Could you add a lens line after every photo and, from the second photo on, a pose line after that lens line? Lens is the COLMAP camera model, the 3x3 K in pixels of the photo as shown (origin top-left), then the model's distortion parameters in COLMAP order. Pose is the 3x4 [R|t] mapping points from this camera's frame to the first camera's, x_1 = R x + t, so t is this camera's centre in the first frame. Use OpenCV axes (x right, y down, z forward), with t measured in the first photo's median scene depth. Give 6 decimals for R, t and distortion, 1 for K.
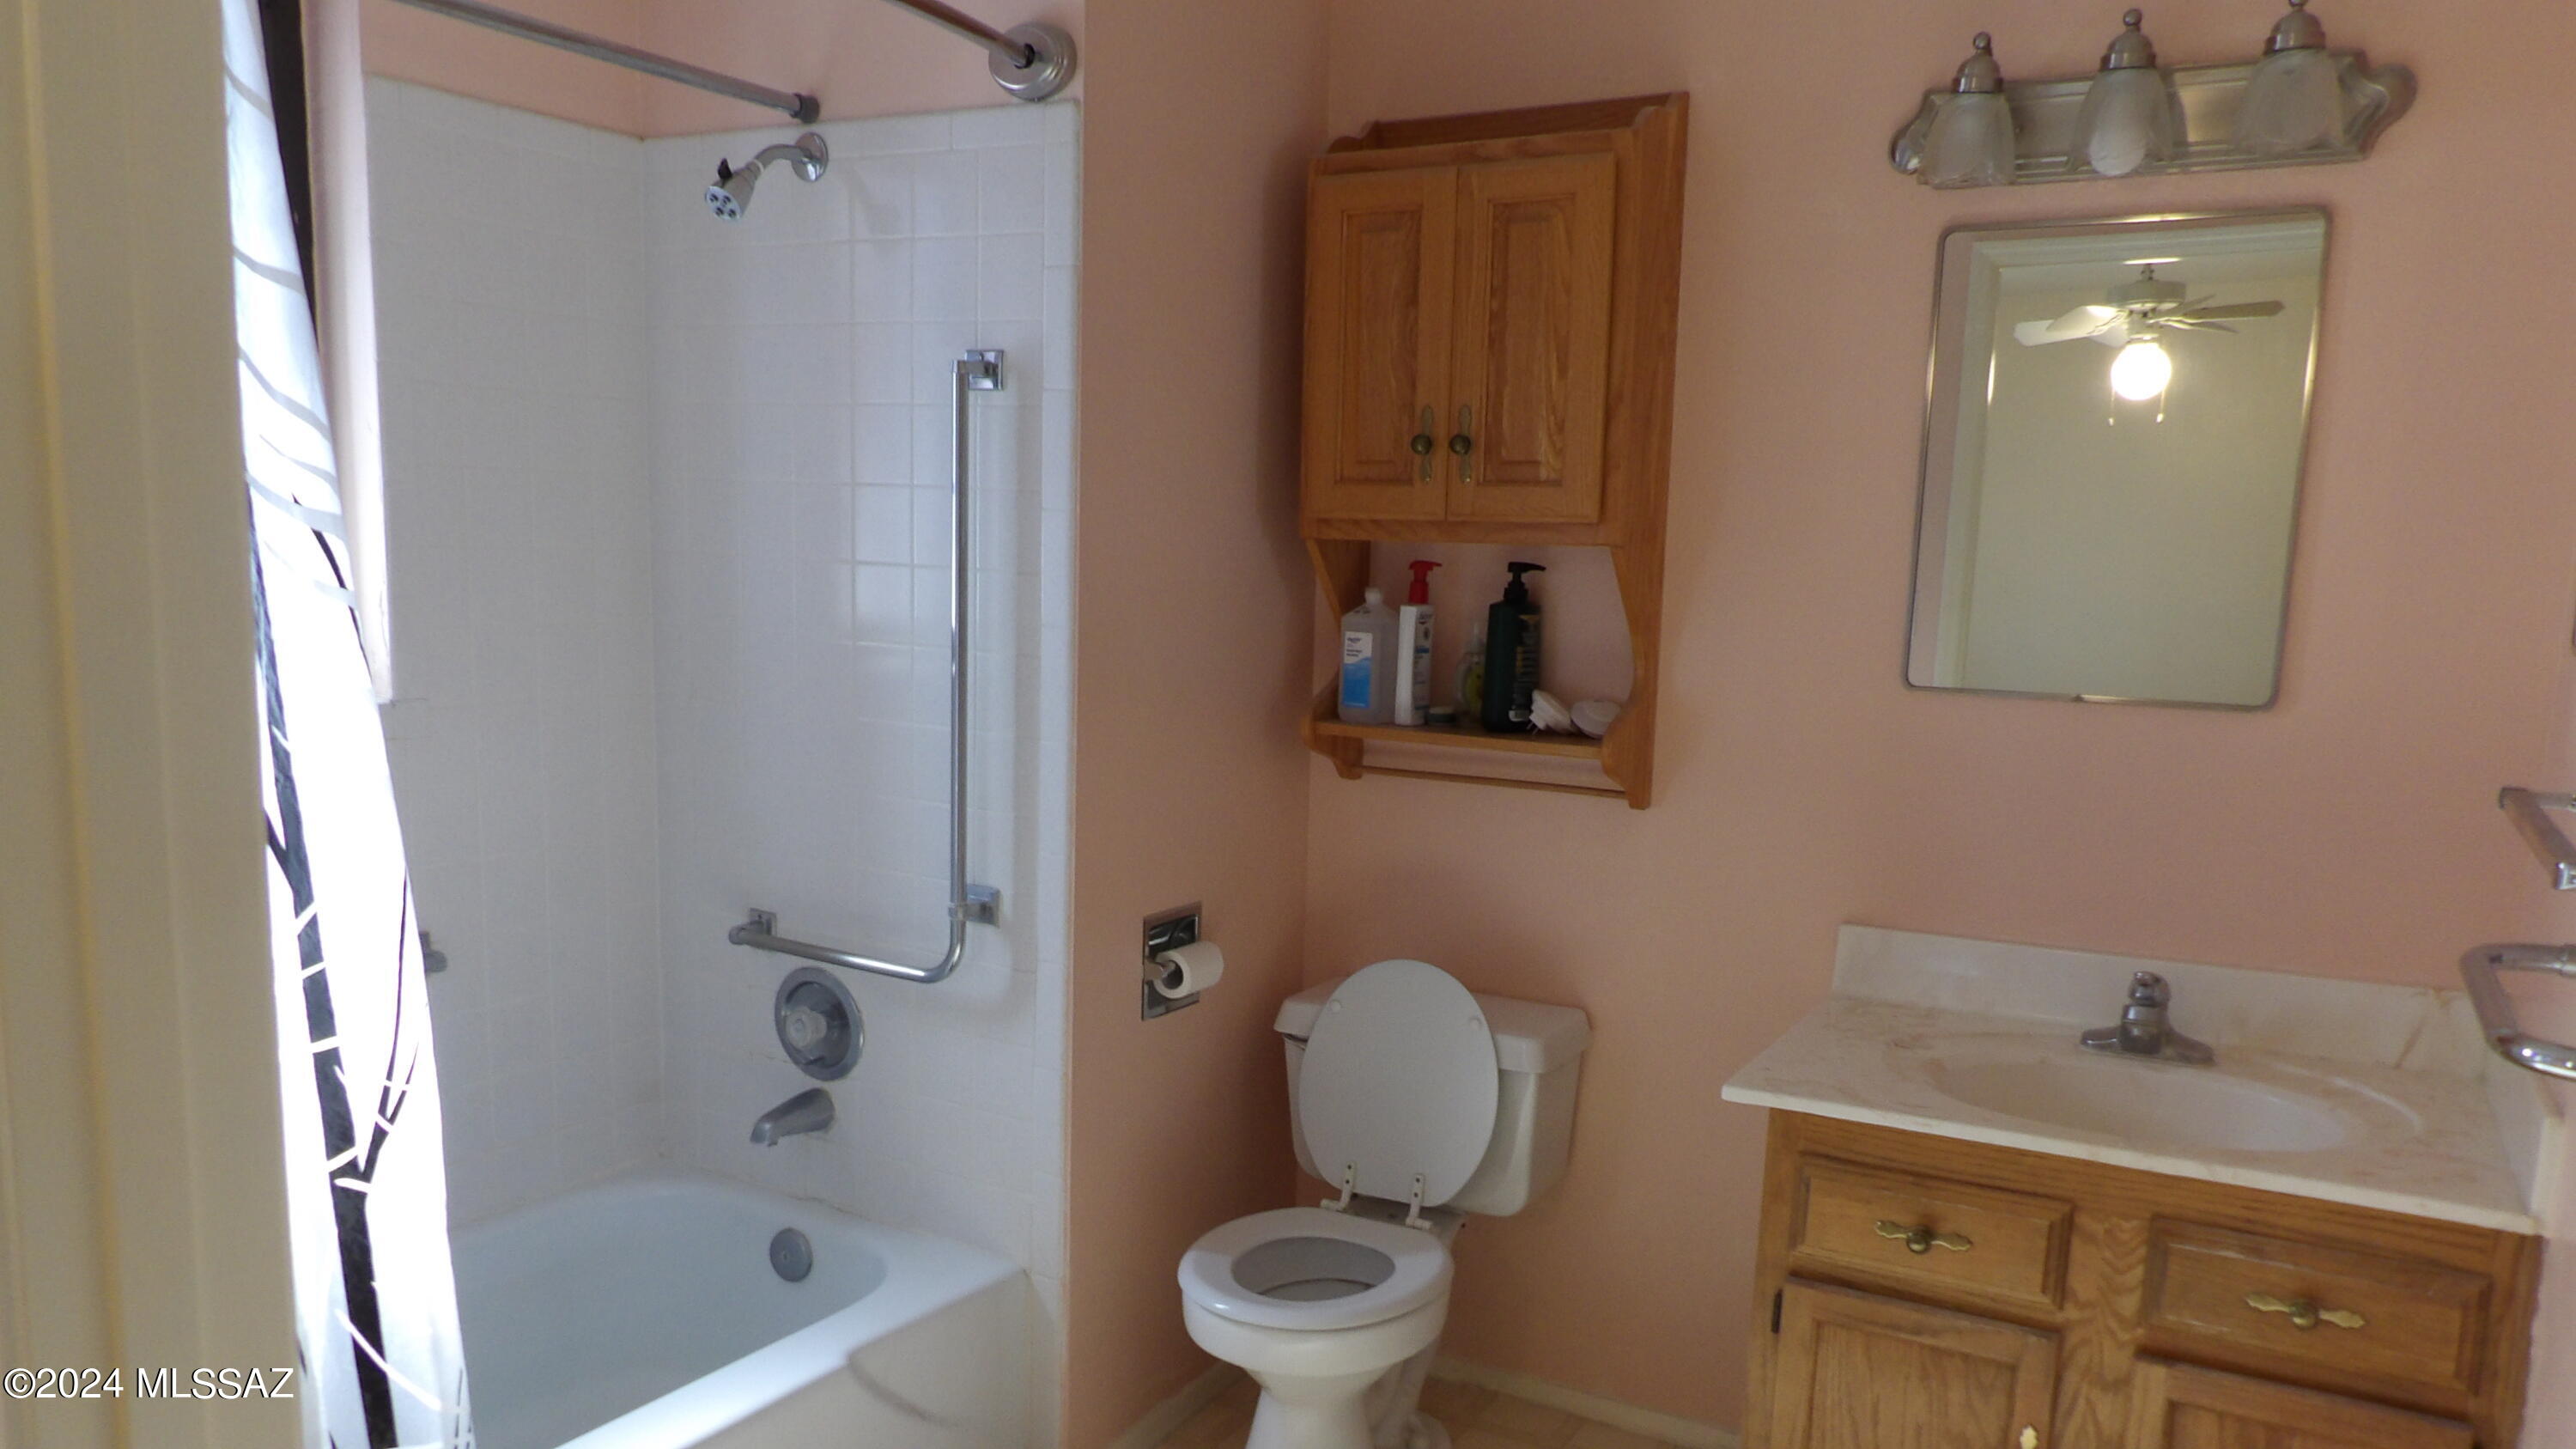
lens RADIAL K [[1850.8, 0, 1277.8], [0, 1850.8, 886.4], [0, 0, 1]] dist [-0.004489, -0.012959]
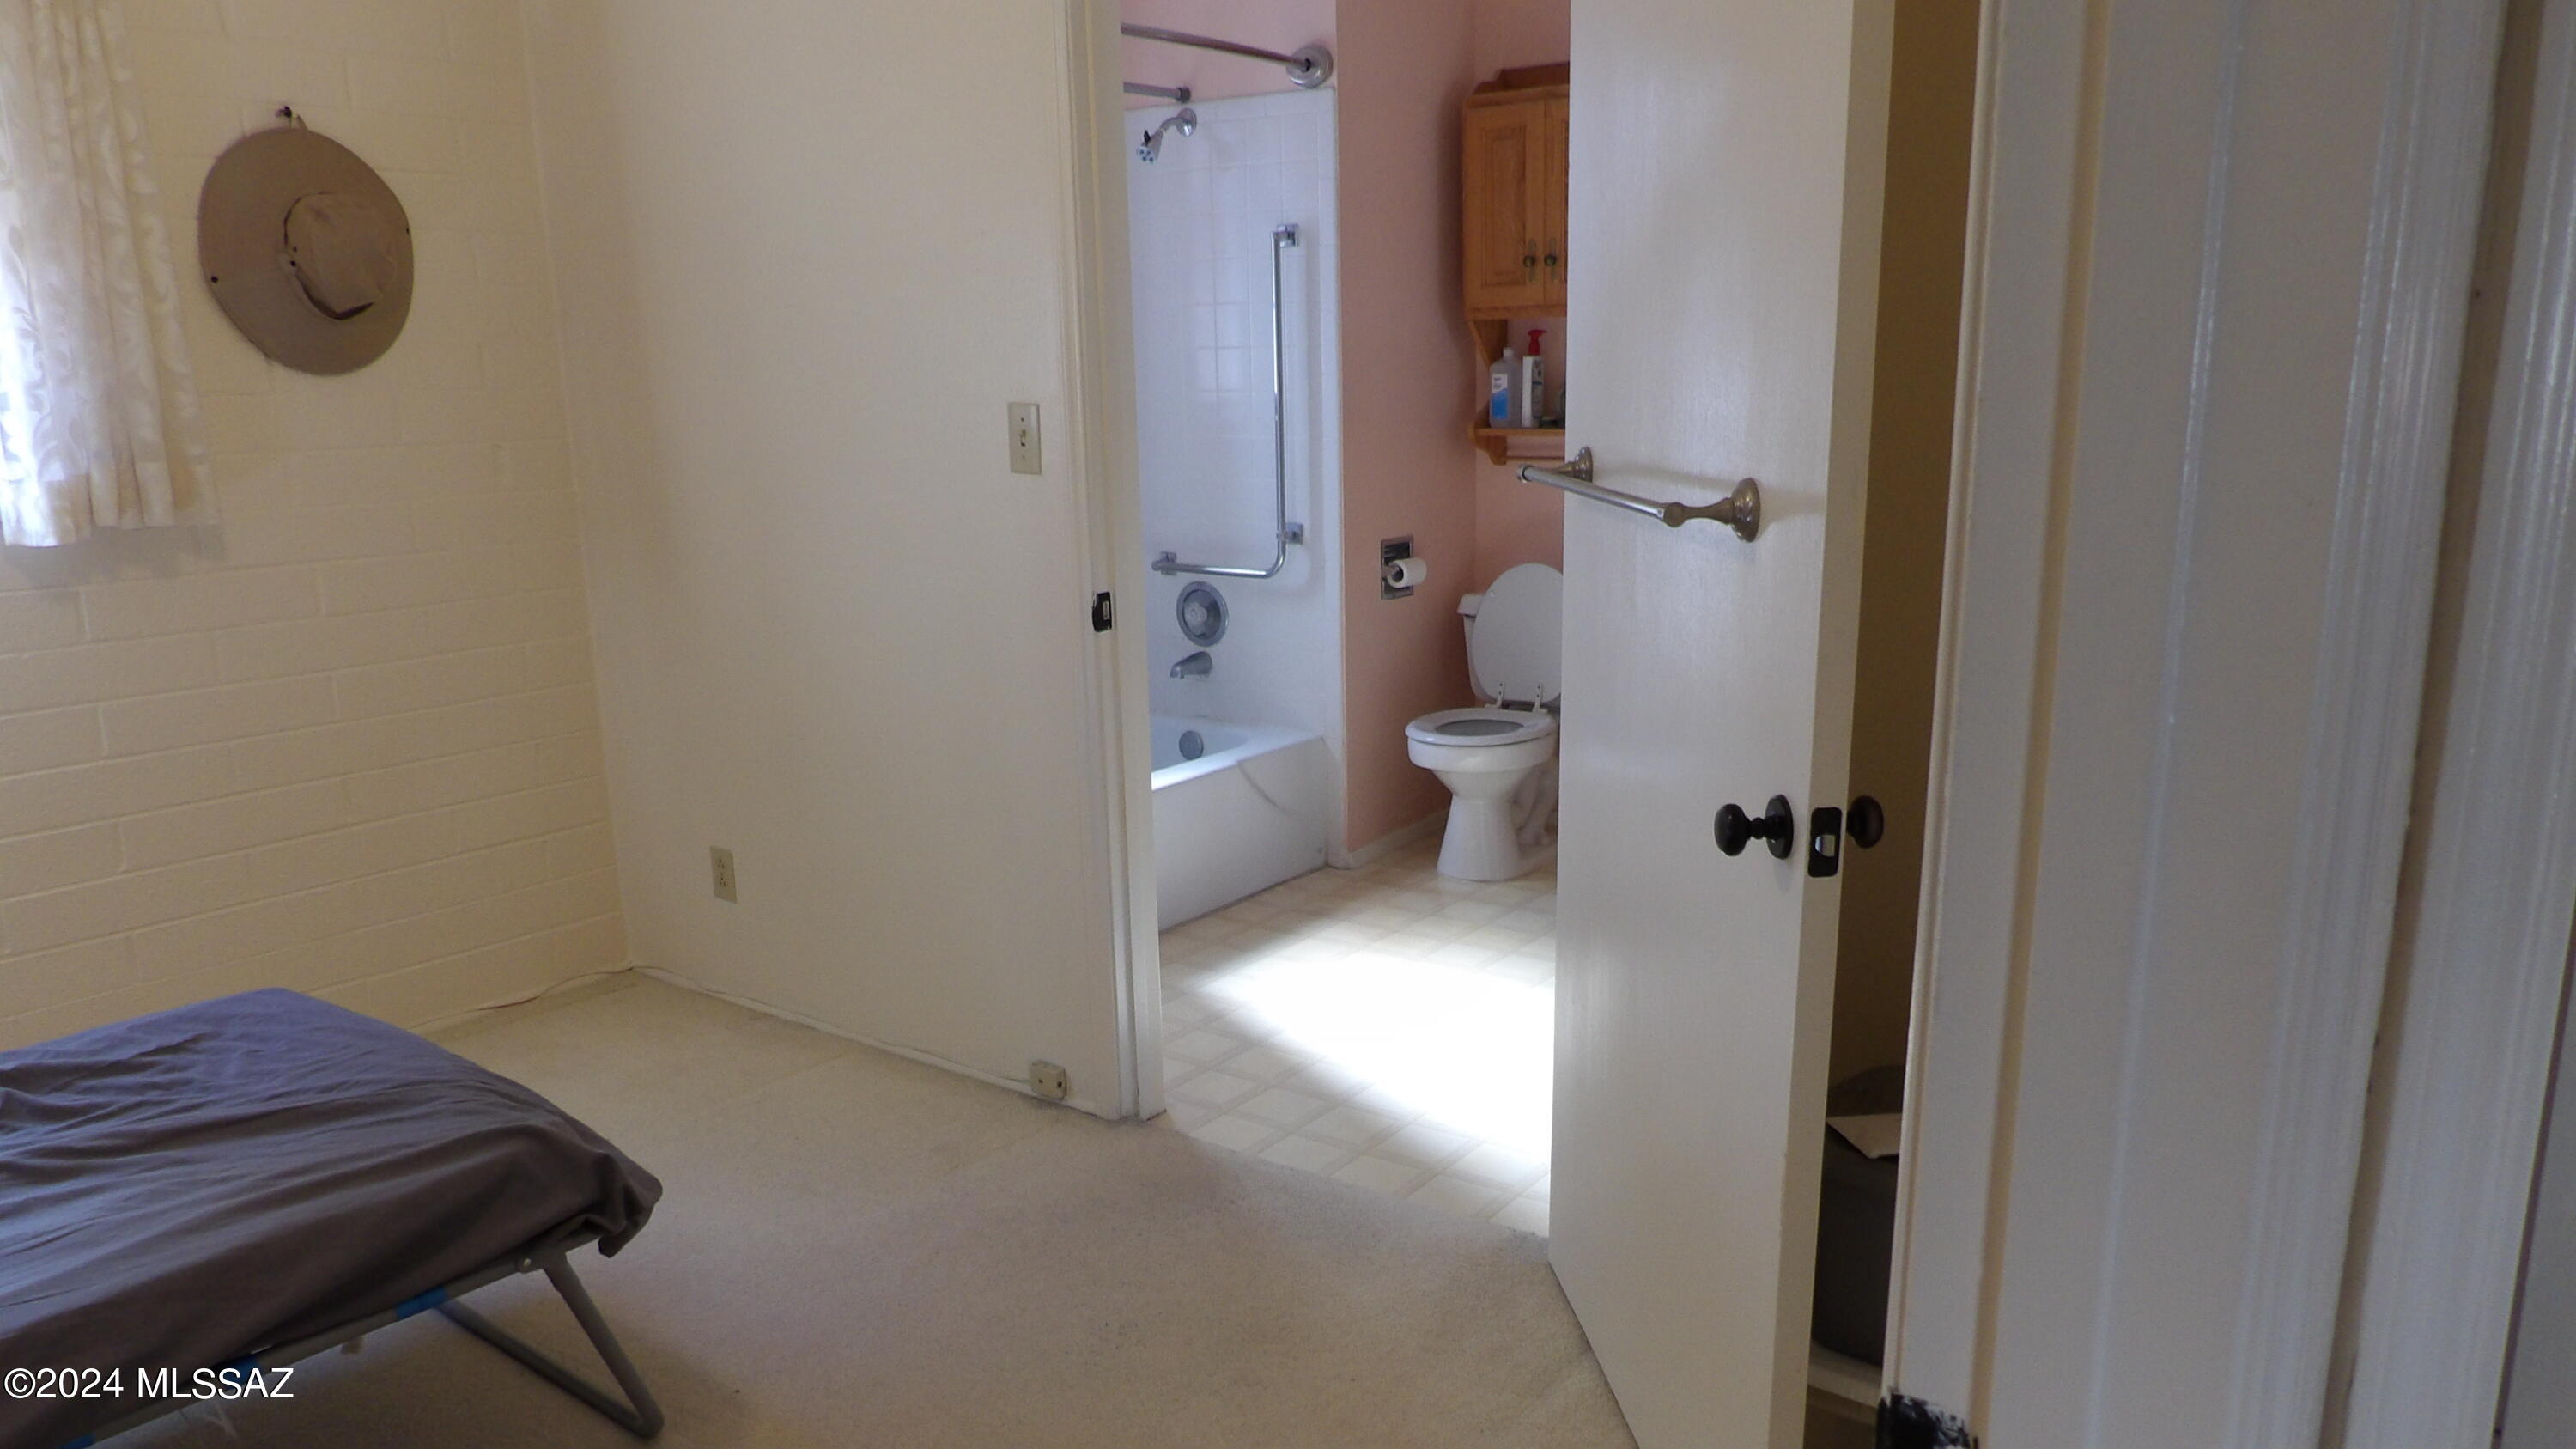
lens RADIAL K [[1850.8, 0, 1267.1], [0, 1850.8, 902.2], [0, 0, 1]] dist [-0.004489, -0.012959]
pose [[0.991974, -0.023384, -0.124261, 0.033920], [0.036122, 0.994203, 0.101270, 0.184783], [0.121173, -0.104946, 0.987068, -0.851264]]
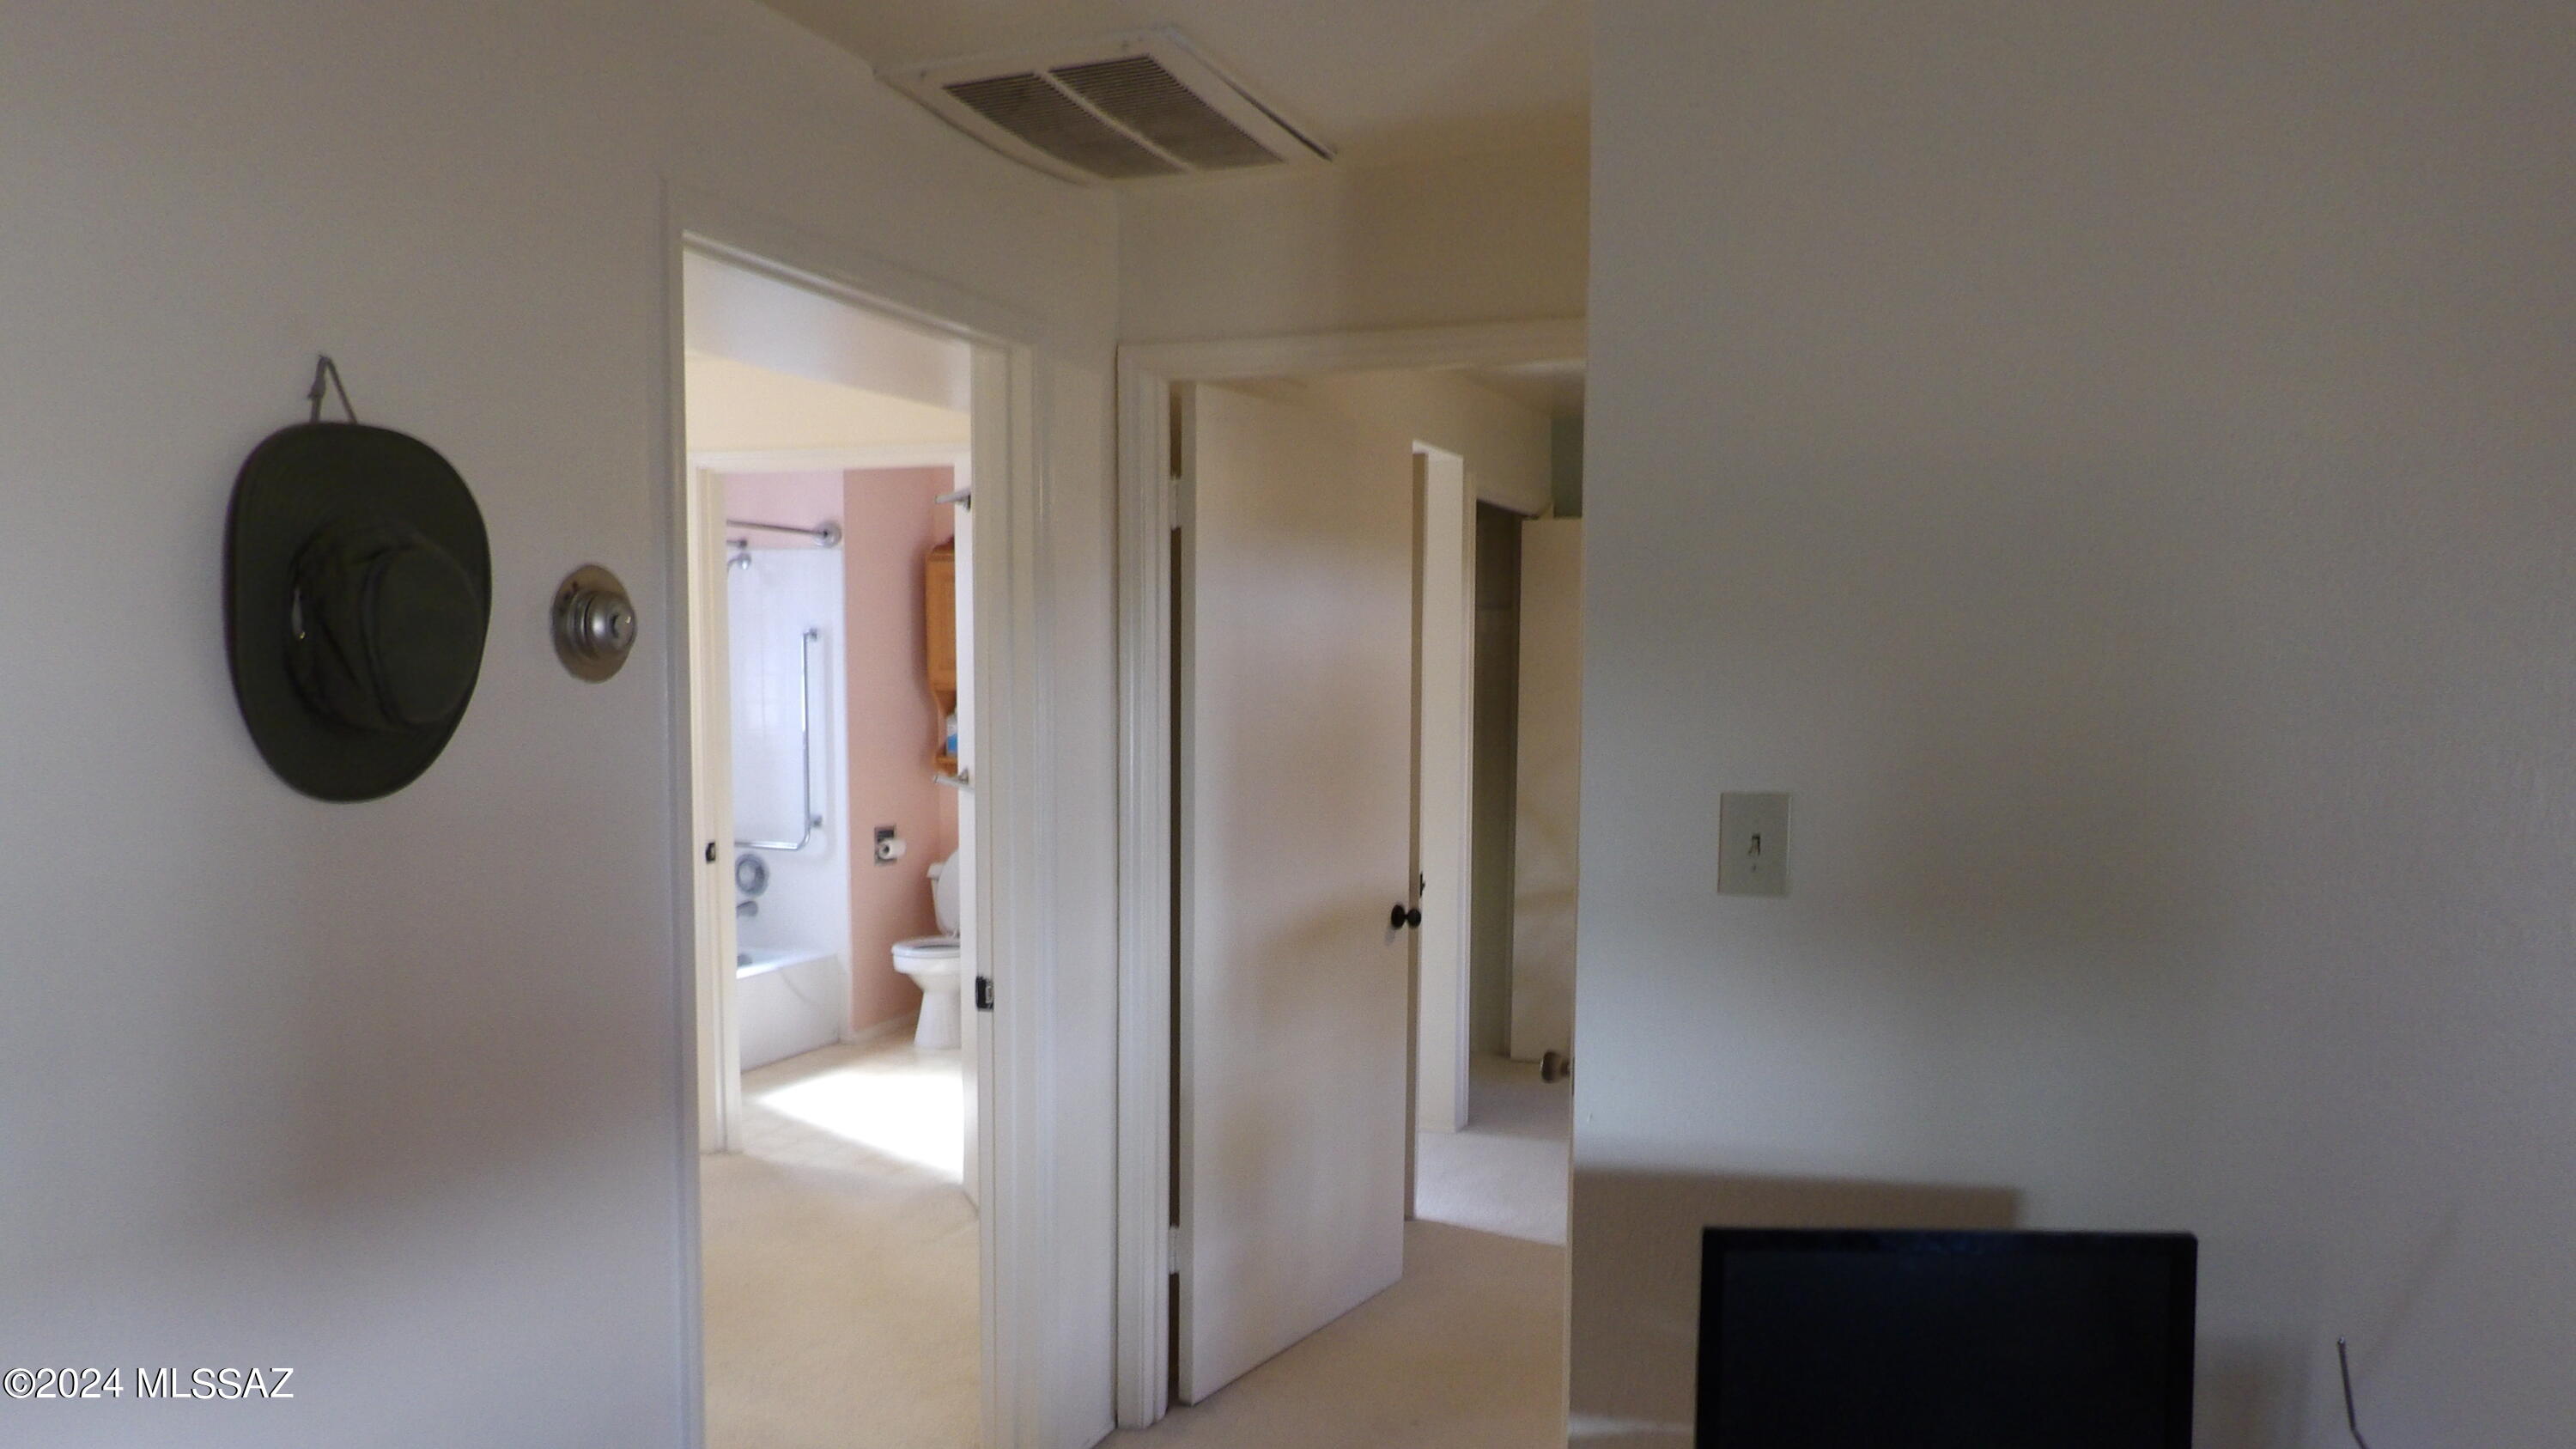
lens RADIAL K [[1850.8, 0, 1284.5], [0, 1850.8, 936.2], [0, 0, 1]] dist [-0.004489, -0.012959]
pose [[0.987389, -0.041455, 0.152790, 0.105299], [0.048324, 0.997968, -0.041525, 0.330608], [-0.150758, 0.048385, 0.987386, -1.848714]]
